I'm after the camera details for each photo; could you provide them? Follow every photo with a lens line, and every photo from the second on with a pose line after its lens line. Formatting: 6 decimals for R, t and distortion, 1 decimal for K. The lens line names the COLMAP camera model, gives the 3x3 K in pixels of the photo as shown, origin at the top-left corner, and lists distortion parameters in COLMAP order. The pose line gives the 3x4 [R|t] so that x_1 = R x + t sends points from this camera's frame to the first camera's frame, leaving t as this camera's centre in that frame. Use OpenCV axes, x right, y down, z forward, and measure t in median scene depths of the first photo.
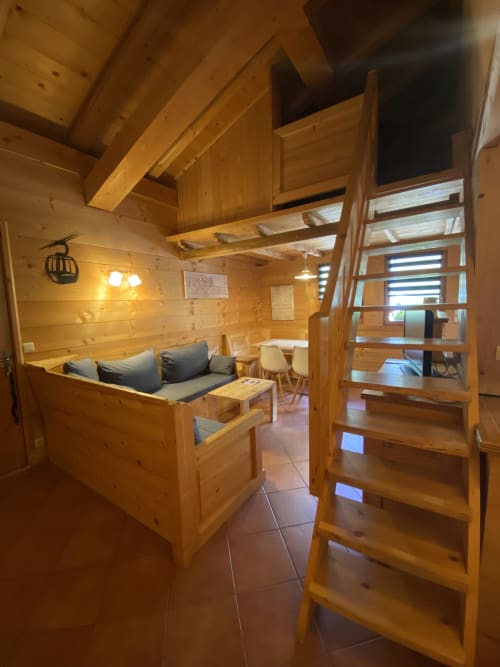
lens RADIAL K [[280.7, 0, 250.1], [0, 280.7, 334.0], [0, 0, 1]] dist [0.000898, -0.000338]
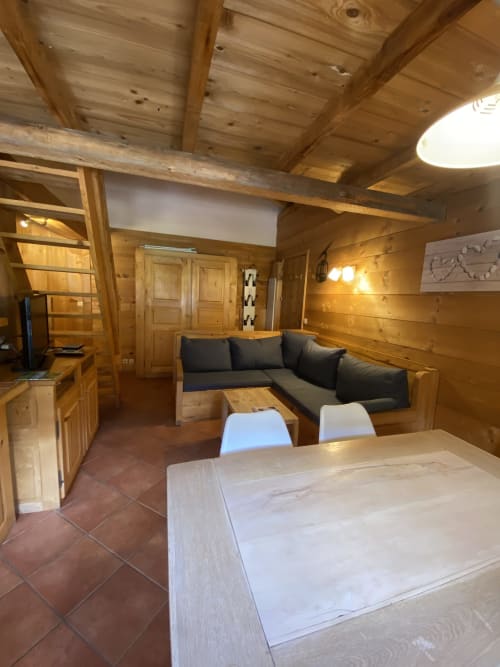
lens RADIAL K [[270.7, 0, 247.4], [0, 270.7, 332.3], [0, 0, 1]] dist [0.020584, -0.021702]
pose [[-0.634169, 0.100909, -0.766581, 0.626649], [-0.112770, 0.968774, 0.220816, -0.190446], [0.764927, 0.226482, -0.602987, 1.565755]]
